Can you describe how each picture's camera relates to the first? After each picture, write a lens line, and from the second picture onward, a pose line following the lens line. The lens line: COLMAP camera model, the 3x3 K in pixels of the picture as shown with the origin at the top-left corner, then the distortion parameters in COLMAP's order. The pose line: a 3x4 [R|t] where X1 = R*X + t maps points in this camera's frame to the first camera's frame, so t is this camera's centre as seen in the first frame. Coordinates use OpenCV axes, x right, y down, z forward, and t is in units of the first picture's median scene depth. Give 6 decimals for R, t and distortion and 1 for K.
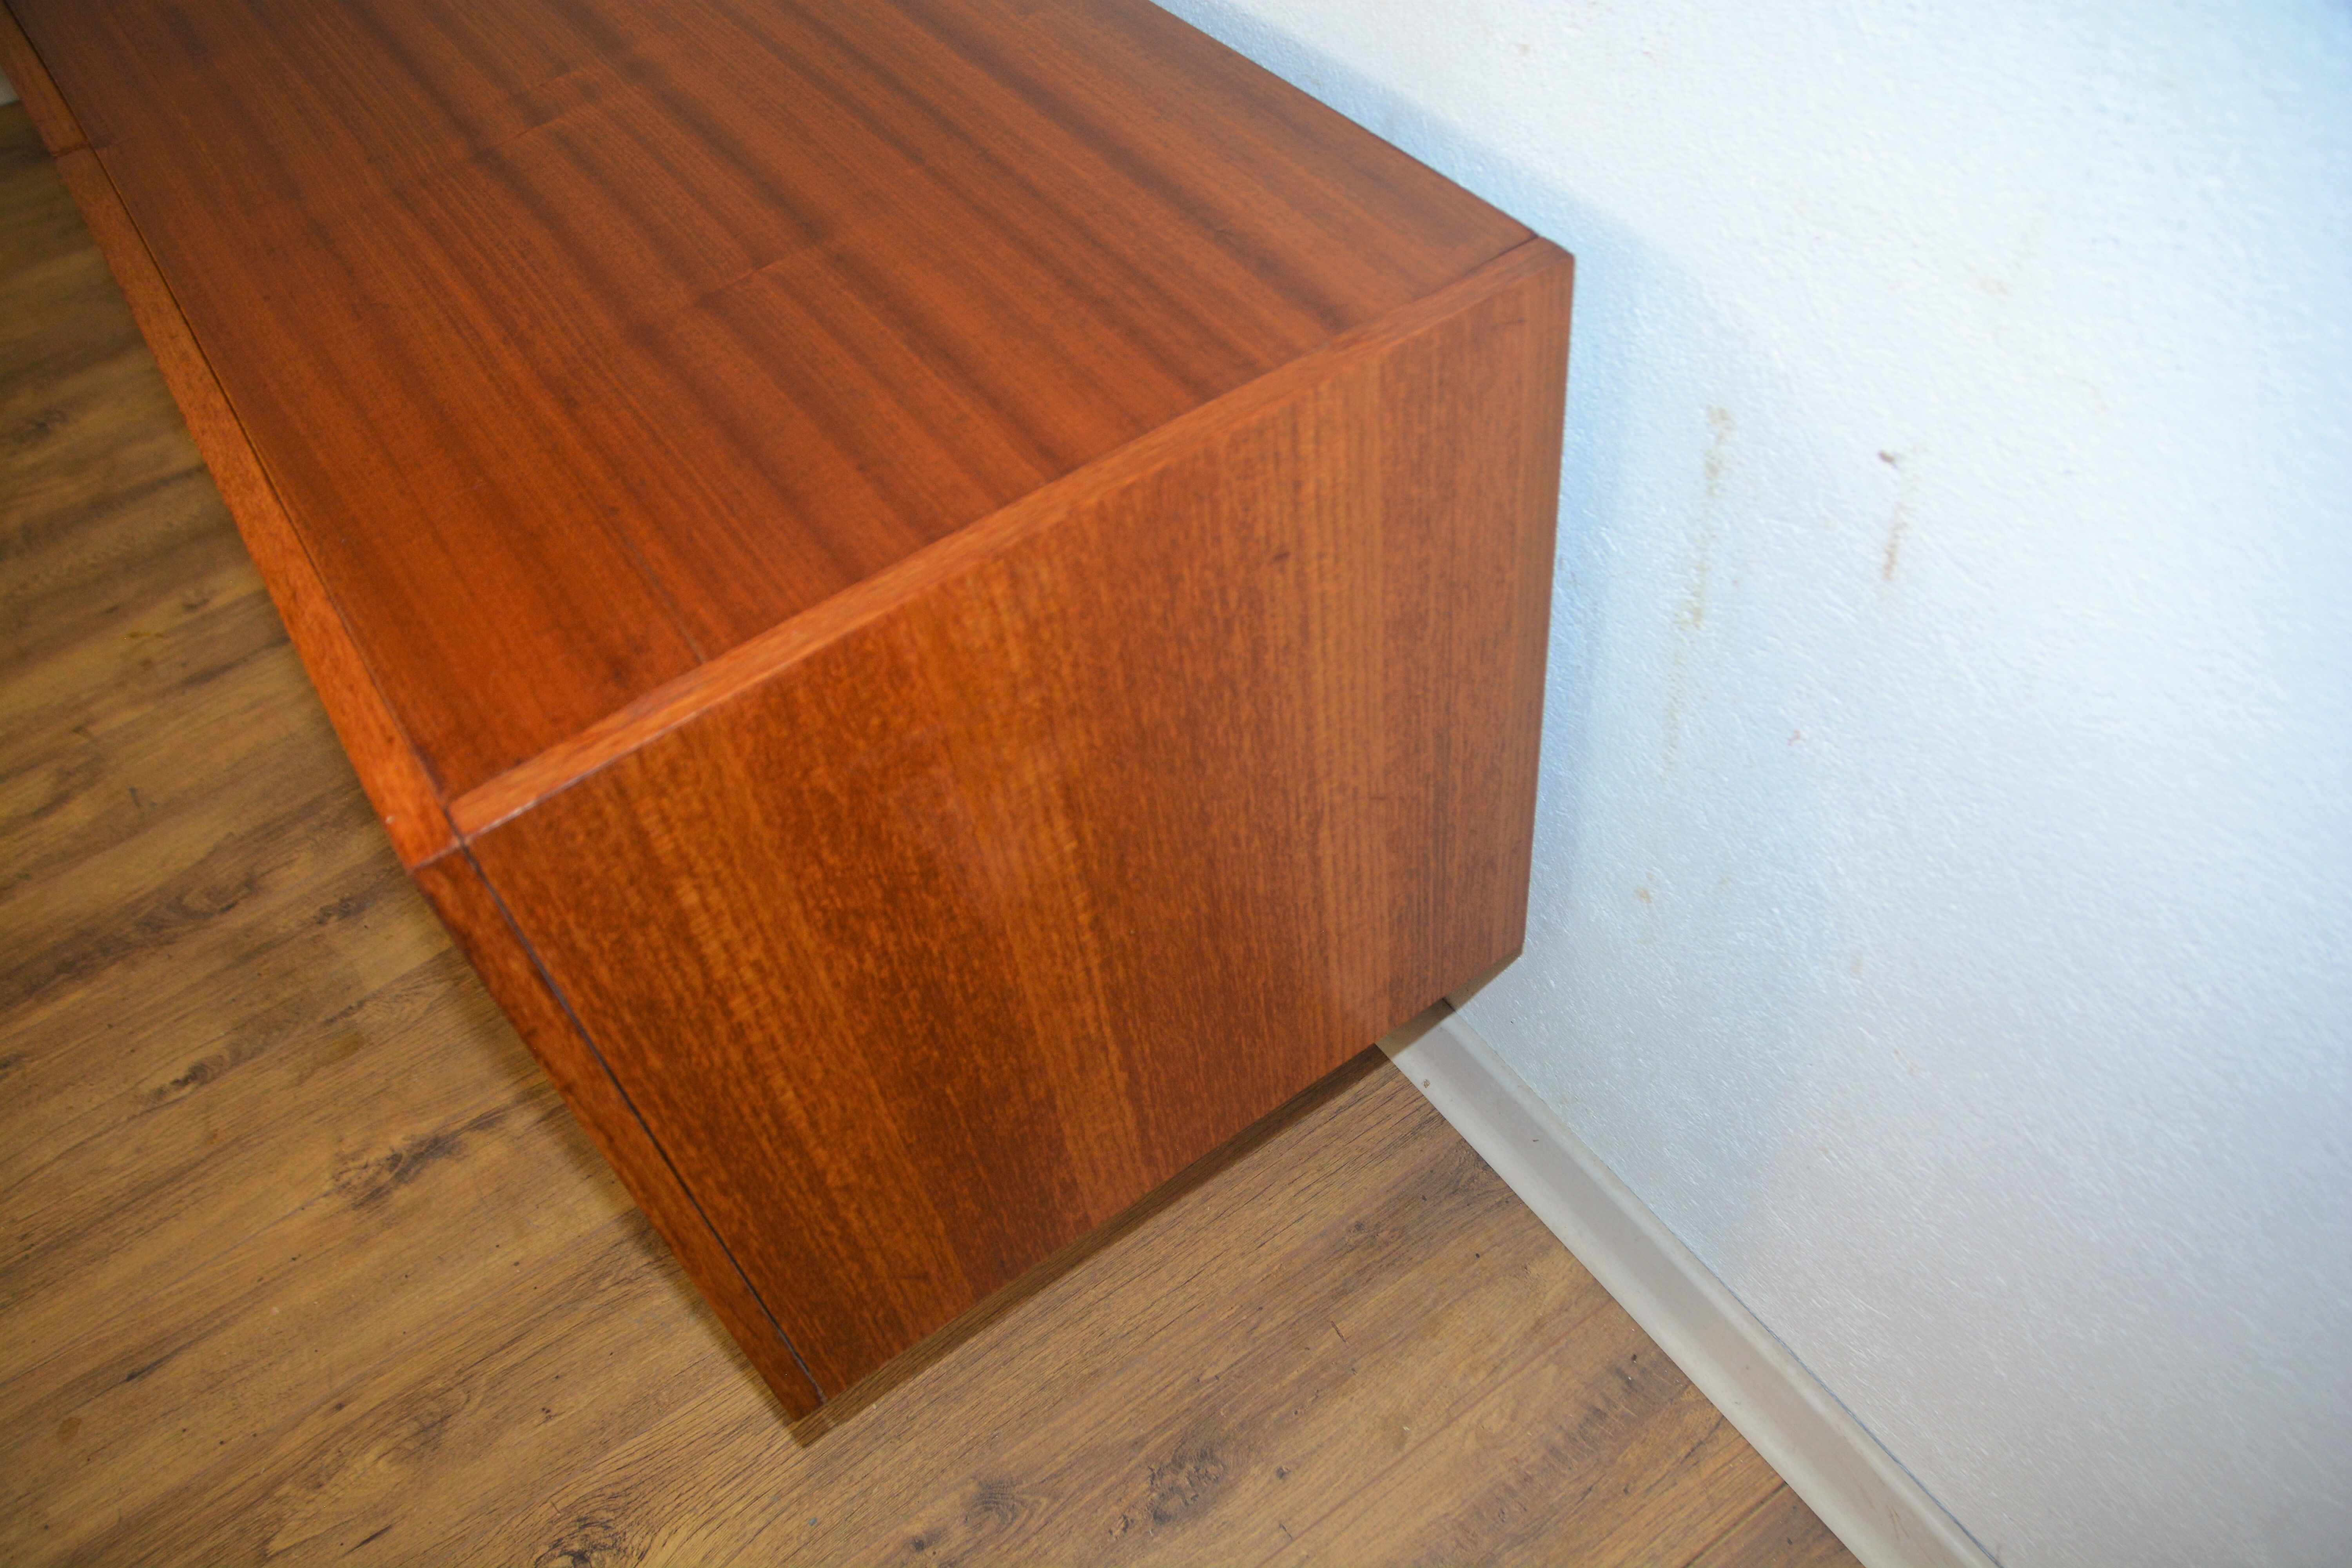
lens RADIAL K [[1969.0, 0, 1265.4], [0, 1969.0, 775.4], [0, 0, 1]] dist [-0.154625, 0.130309]
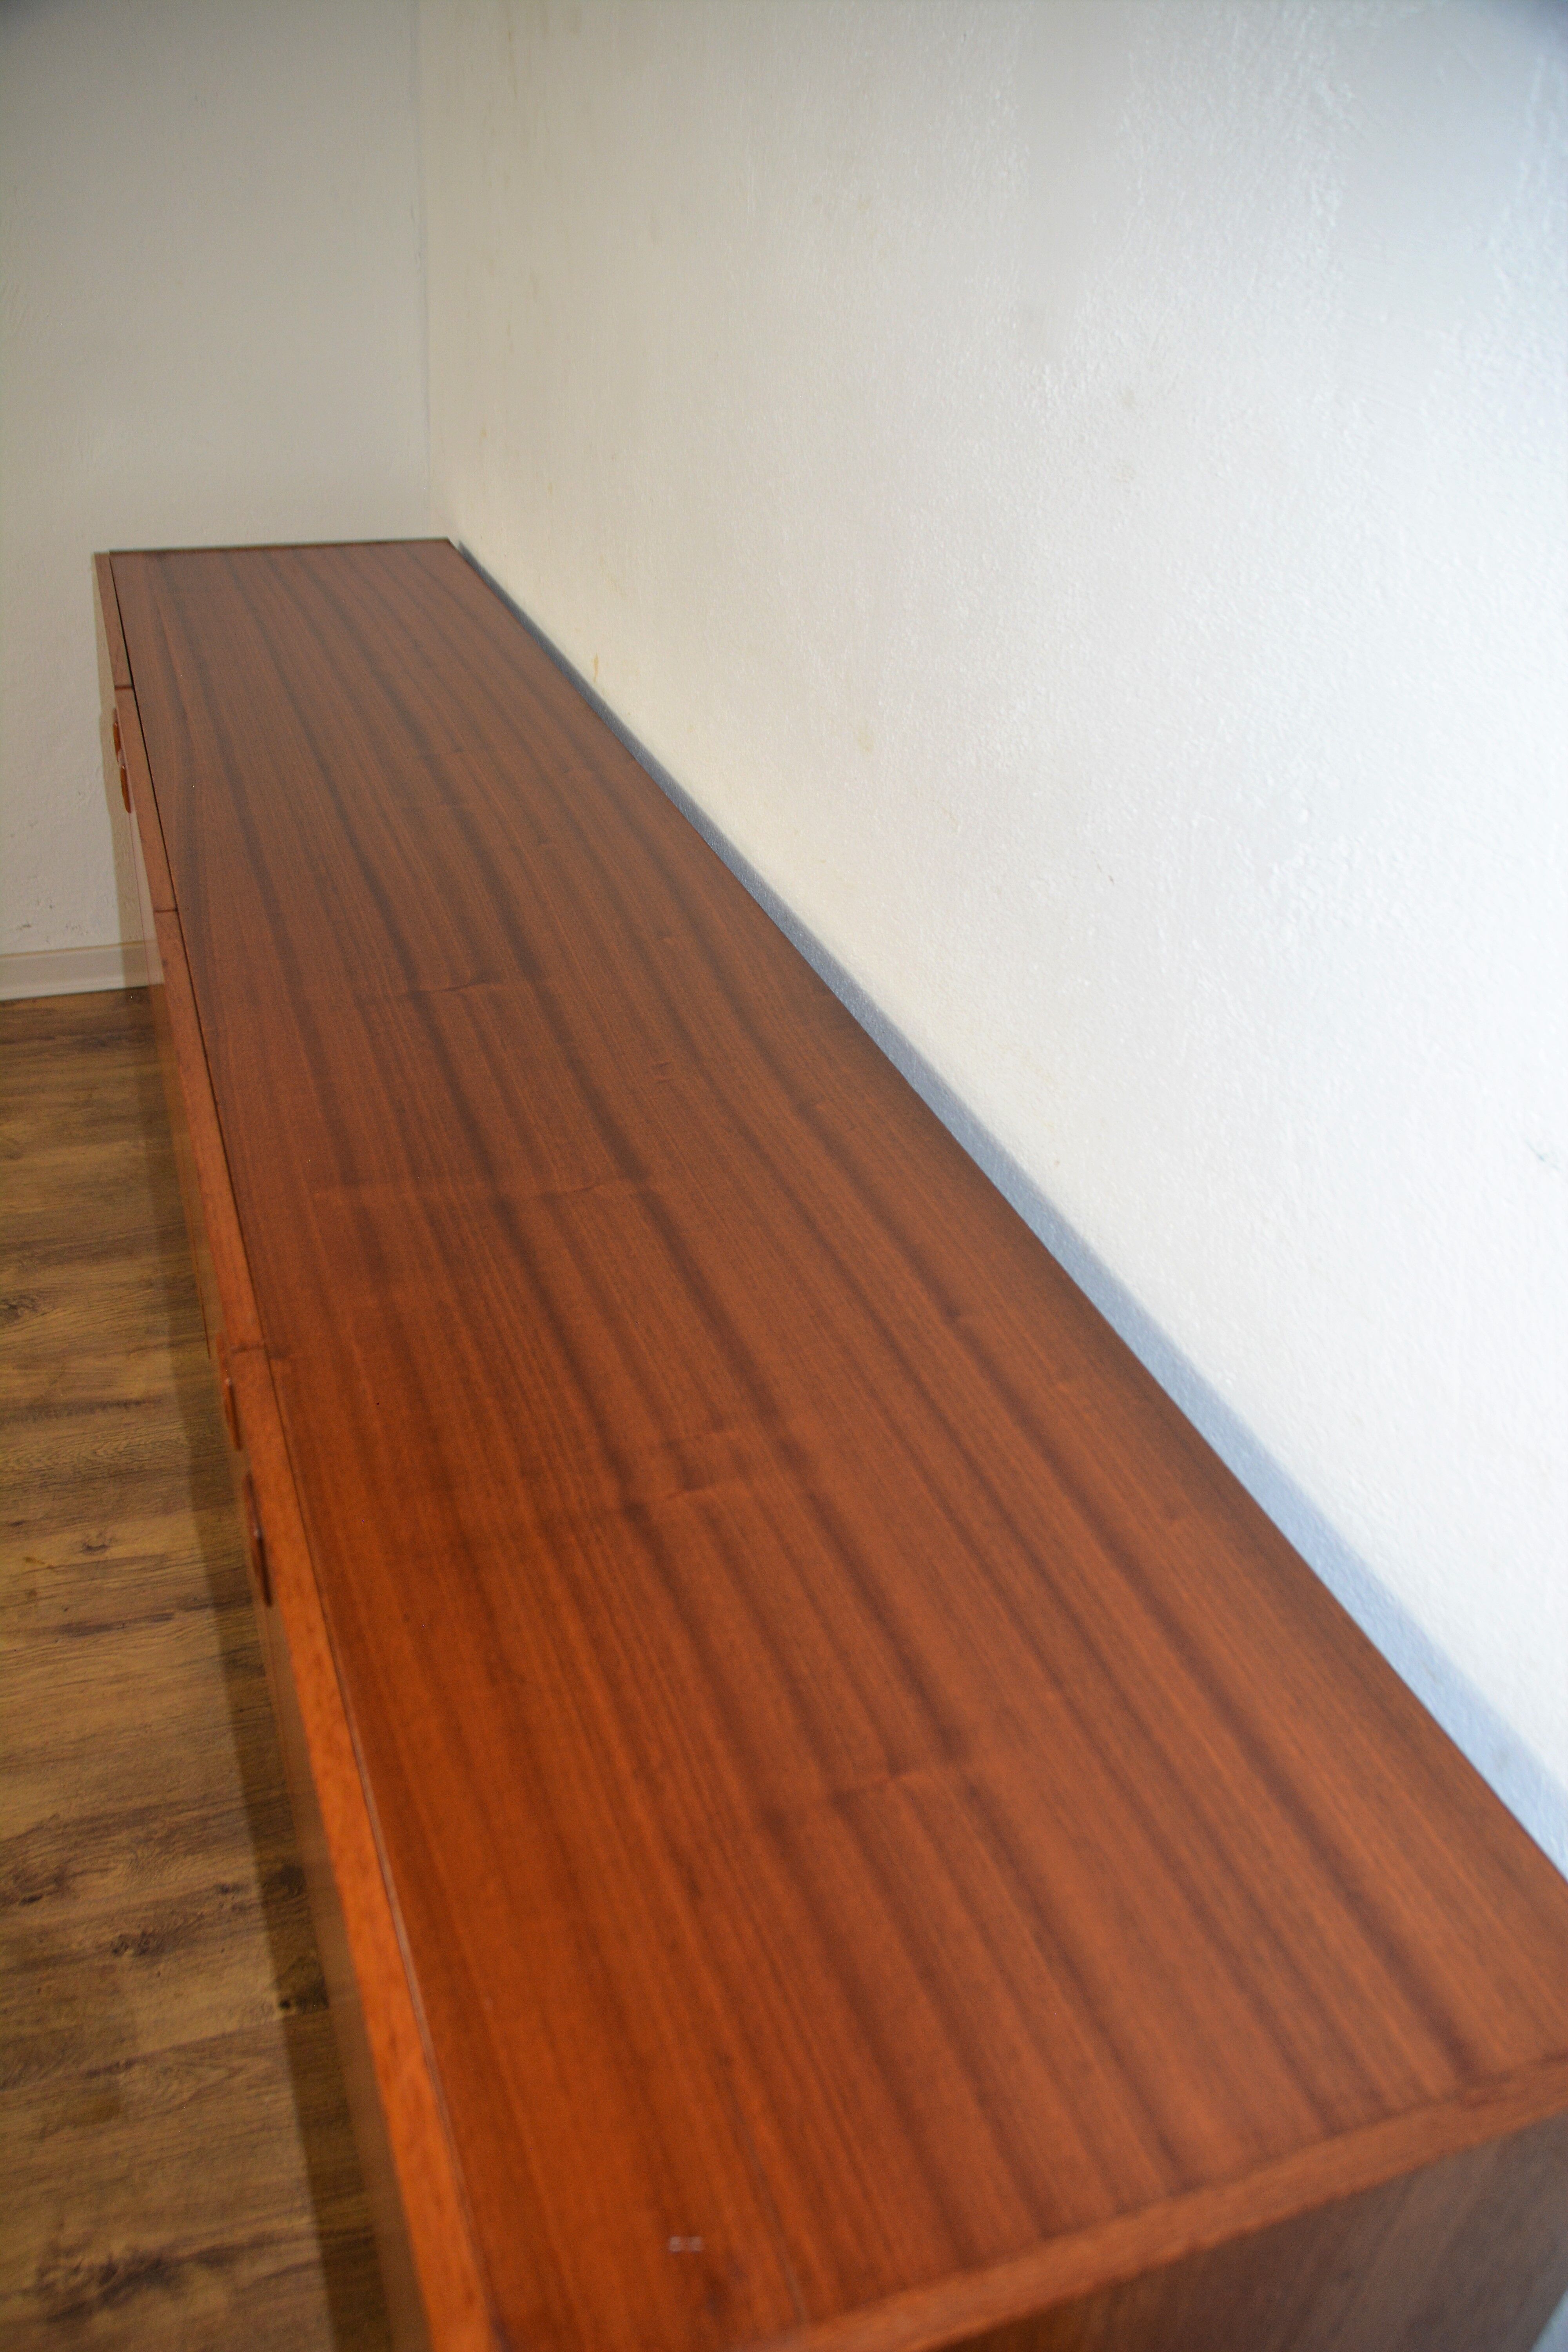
lens RADIAL K [[1969.0, 0, 870.9], [0, 1969.0, 1138.2], [0, 0, 1]] dist [-0.154625, 0.130309]
pose [[0.957289, 0.265512, -0.114458, -0.237596], [-0.287590, 0.915231, -0.282214, -0.268572], [0.029824, 0.303078, 0.952499, -0.070716]]
